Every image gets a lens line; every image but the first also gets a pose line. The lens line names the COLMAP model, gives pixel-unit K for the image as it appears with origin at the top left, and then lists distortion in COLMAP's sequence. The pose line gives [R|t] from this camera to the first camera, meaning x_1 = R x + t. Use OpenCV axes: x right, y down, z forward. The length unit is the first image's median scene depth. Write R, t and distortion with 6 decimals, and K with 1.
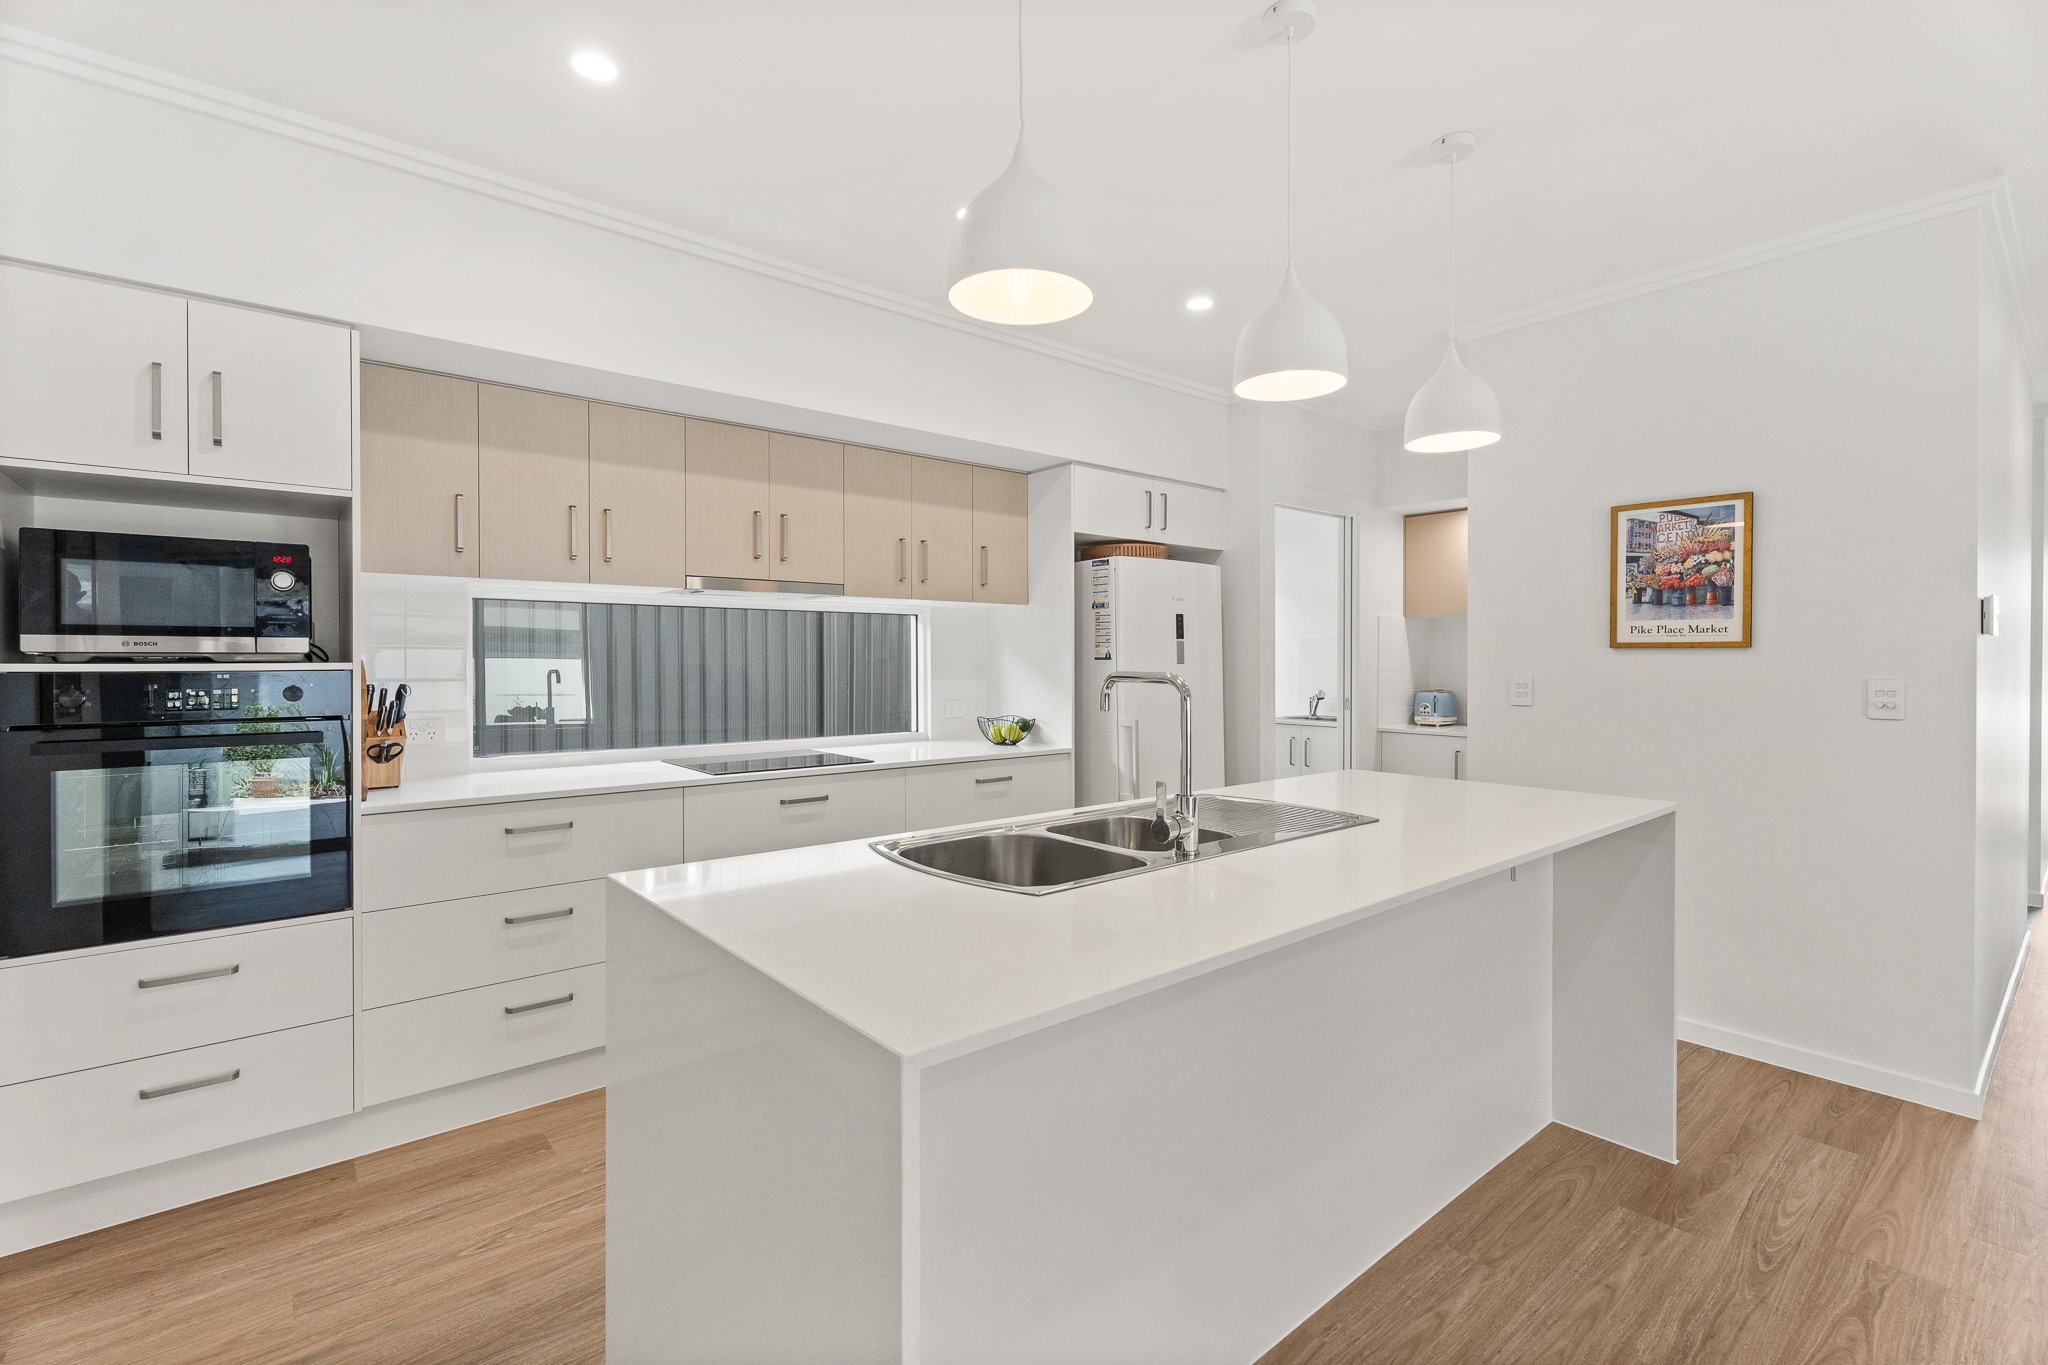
lens RADIAL K [[913.9, 0, 1019.1], [0, 913.9, 661.6], [0, 0, 1]] dist [-0.001413, -0.000584]
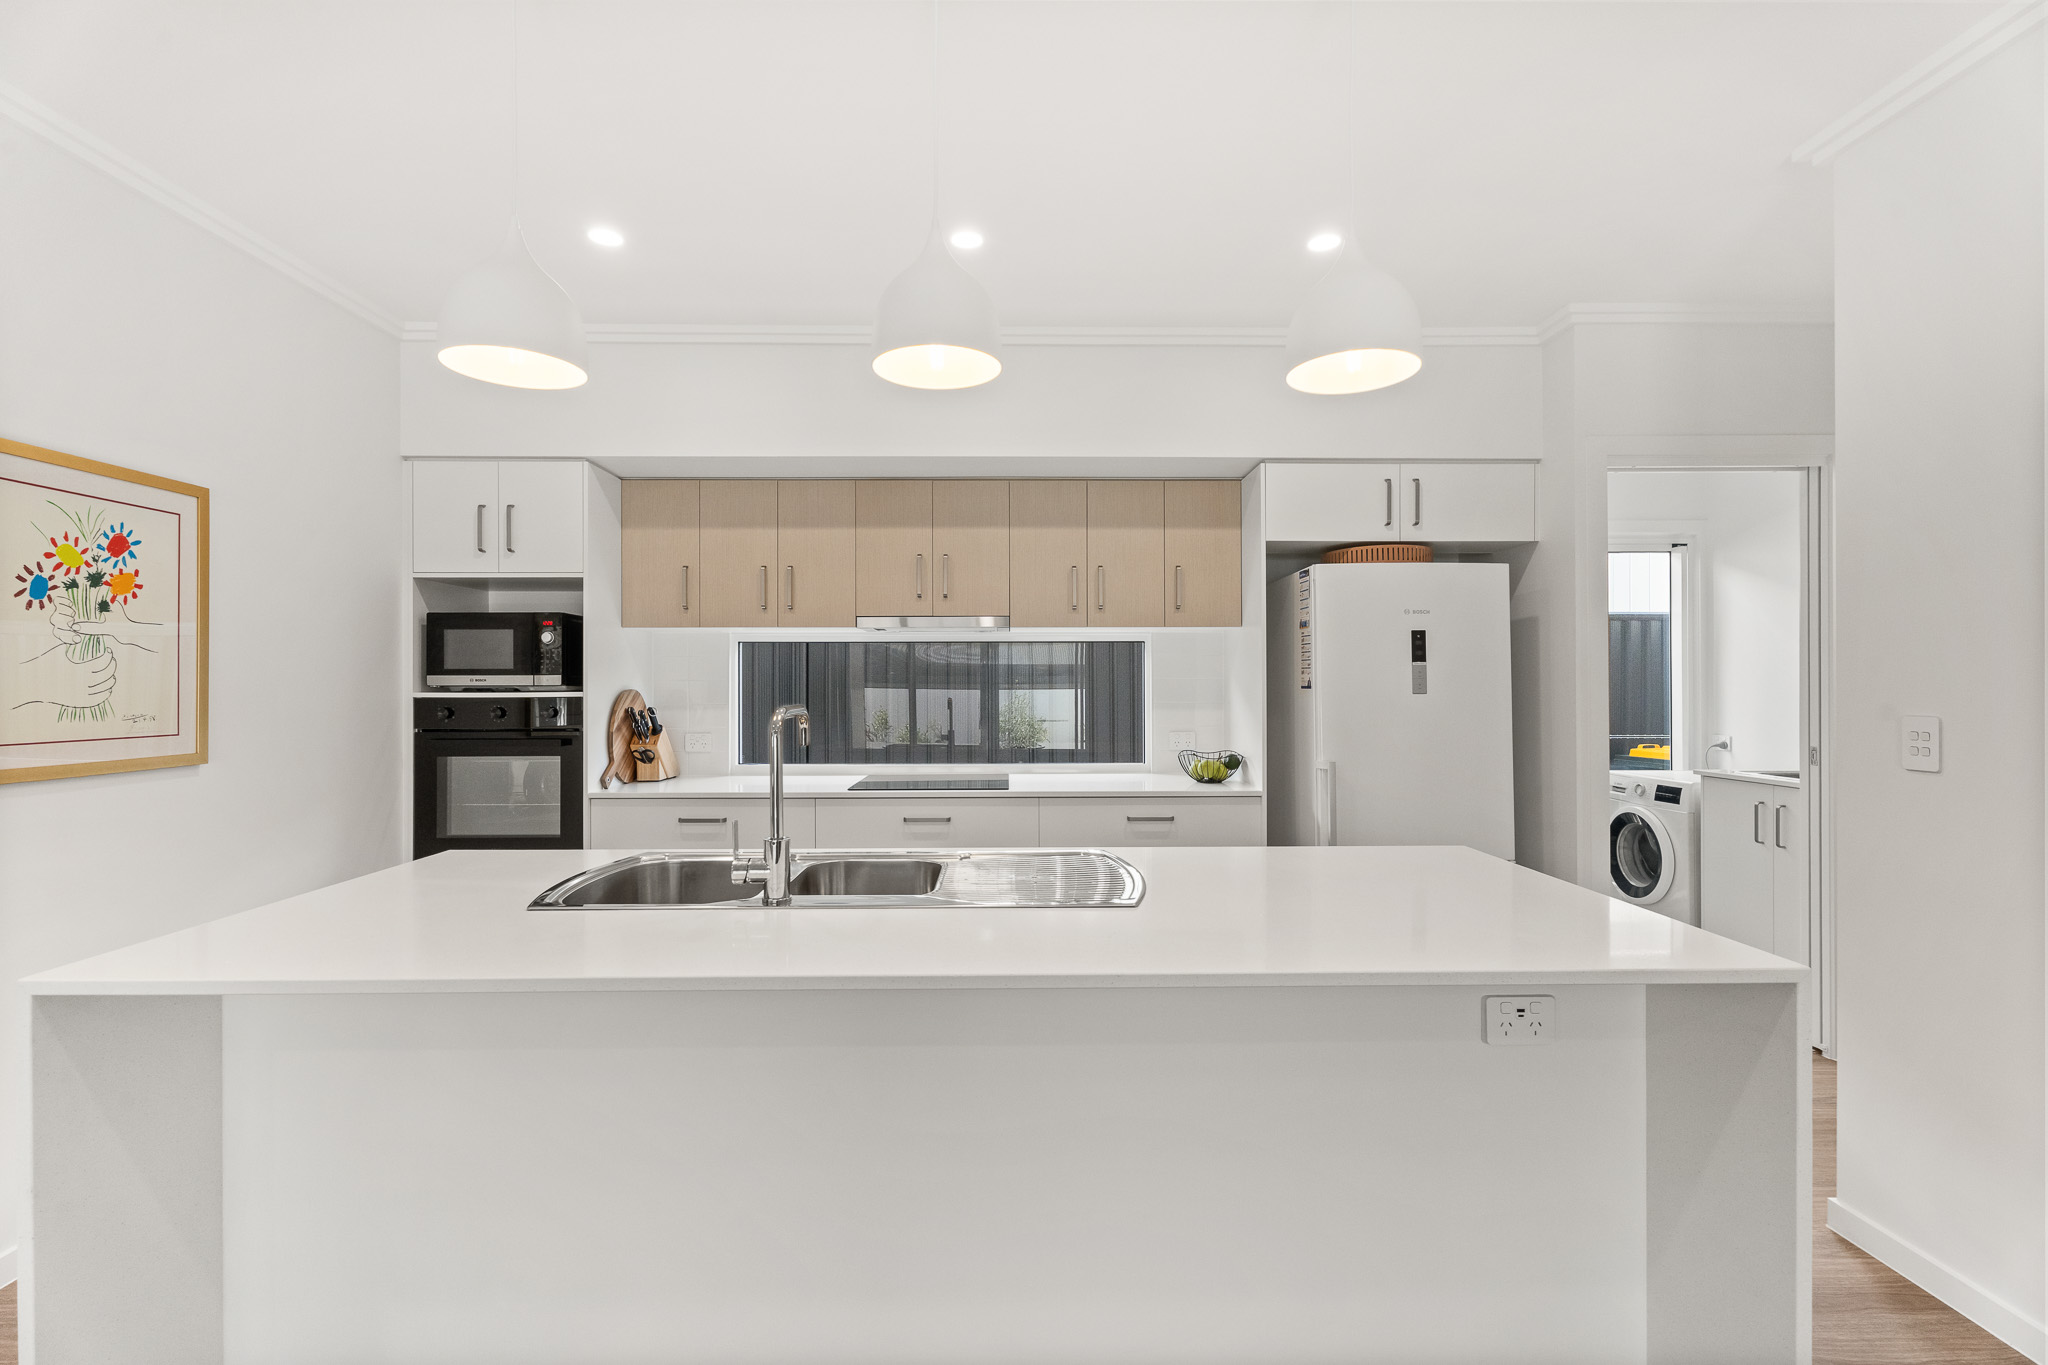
lens RADIAL K [[855.4, 0, 1030.2], [0, 855.4, 701.5], [0, 0, 1]] dist [0.001141, 0.000075]
pose [[0.784157, 0.007256, -0.620521, 0.376910], [0.000650, 0.999921, 0.012515, -0.000239], [0.620563, -0.010218, 0.784090, 0.223370]]
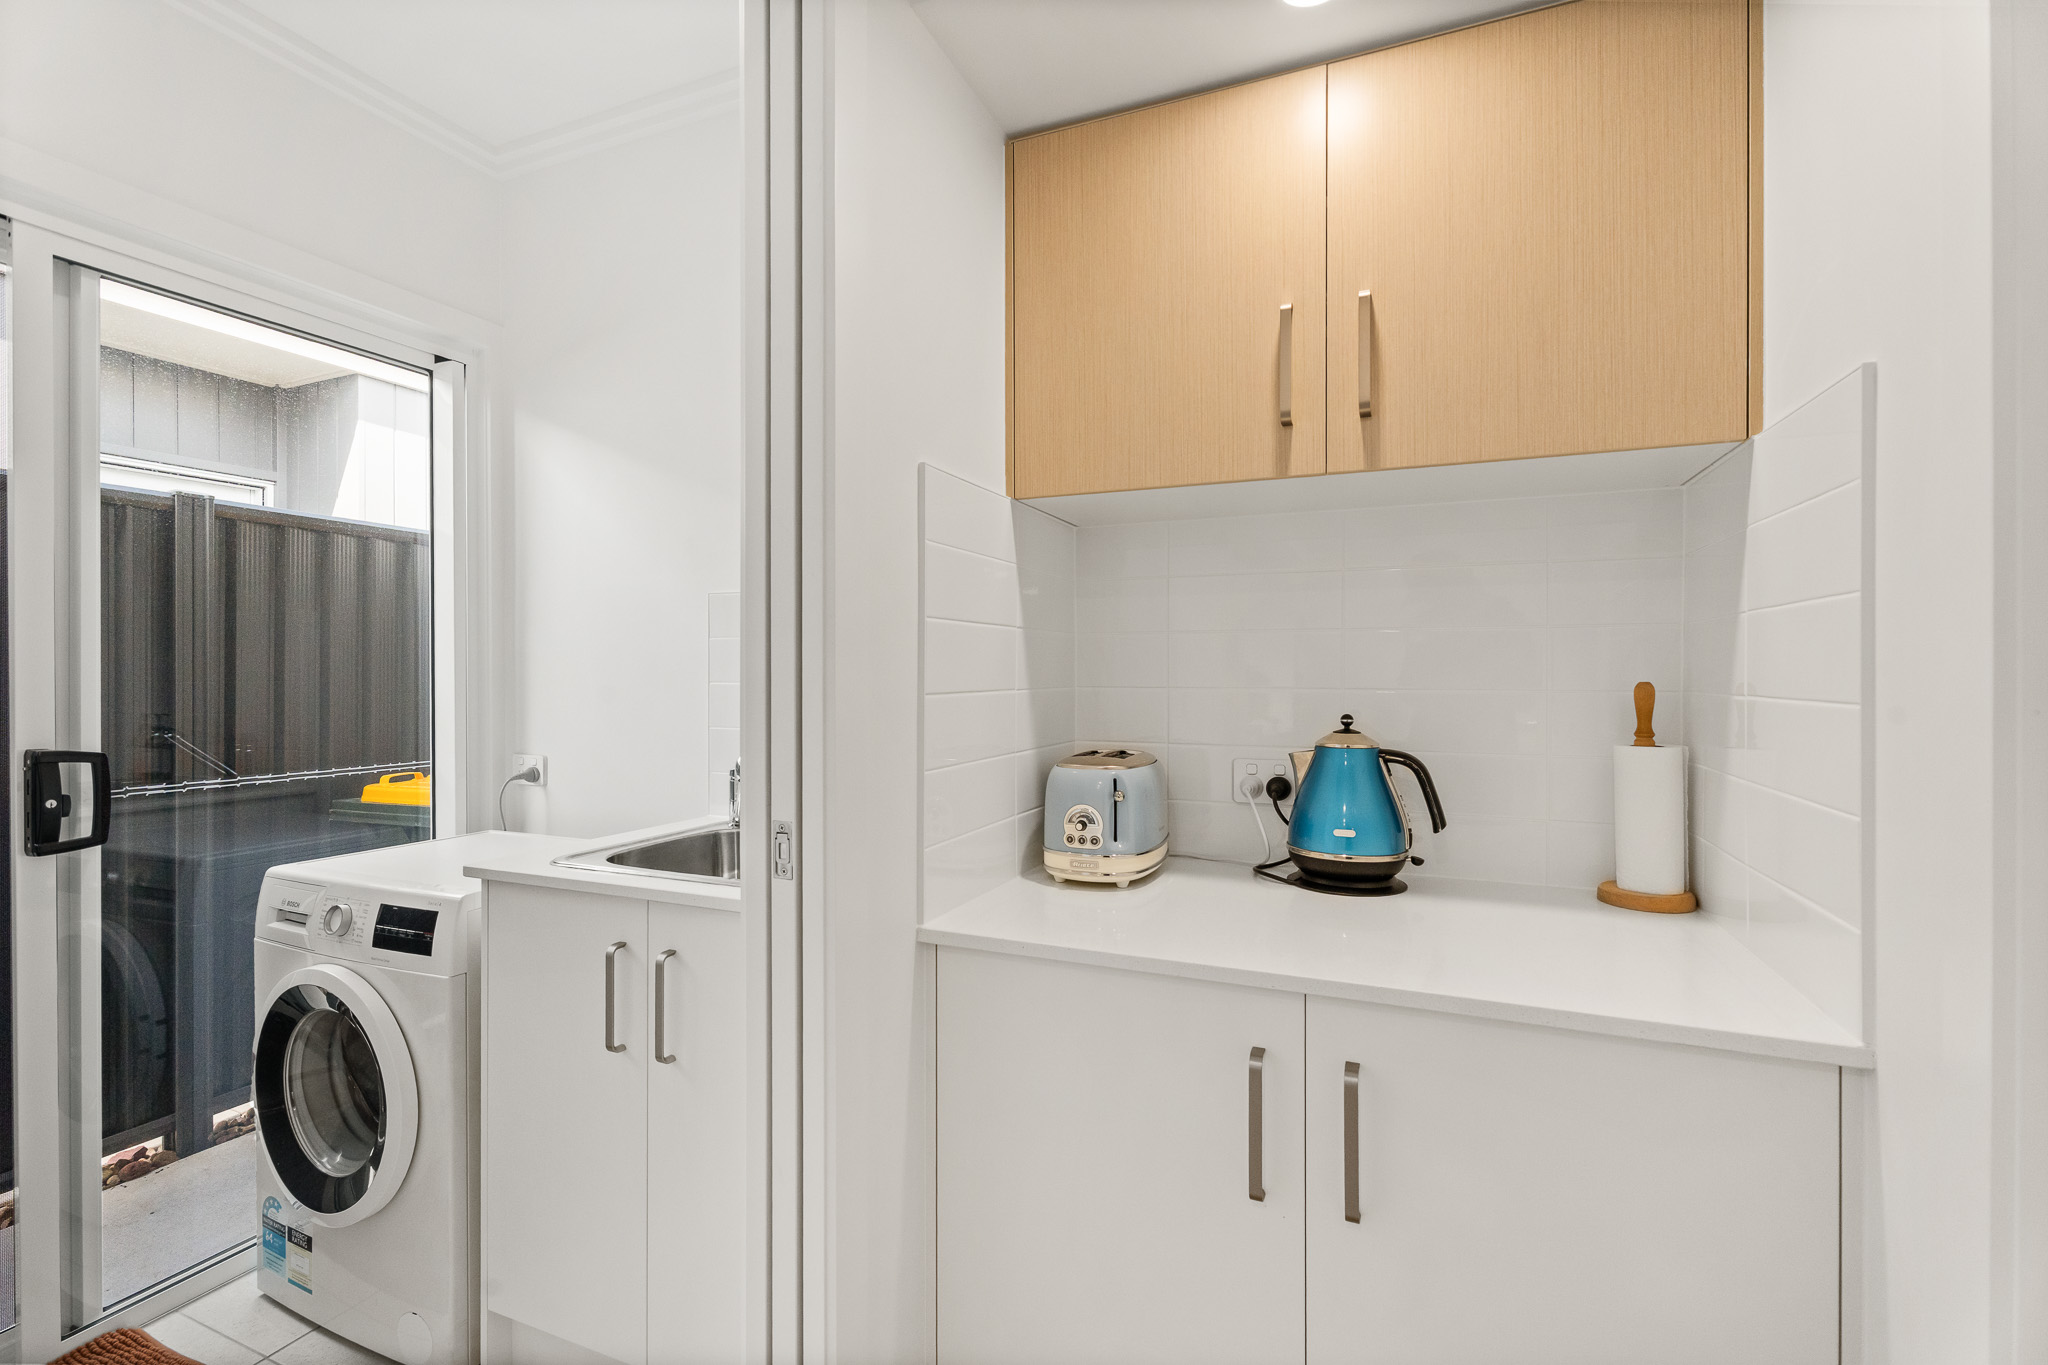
lens RADIAL K [[913.9, 0, 1019.1], [0, 913.9, 661.6], [0, 0, 1]] dist [-0.001413, -0.000584]
pose [[0.876035, 0.002692, 0.482240, 0.384857], [0.002752, 0.999940, -0.010581, 0.007540], [-0.482239, 0.010597, 0.875975, 0.995945]]
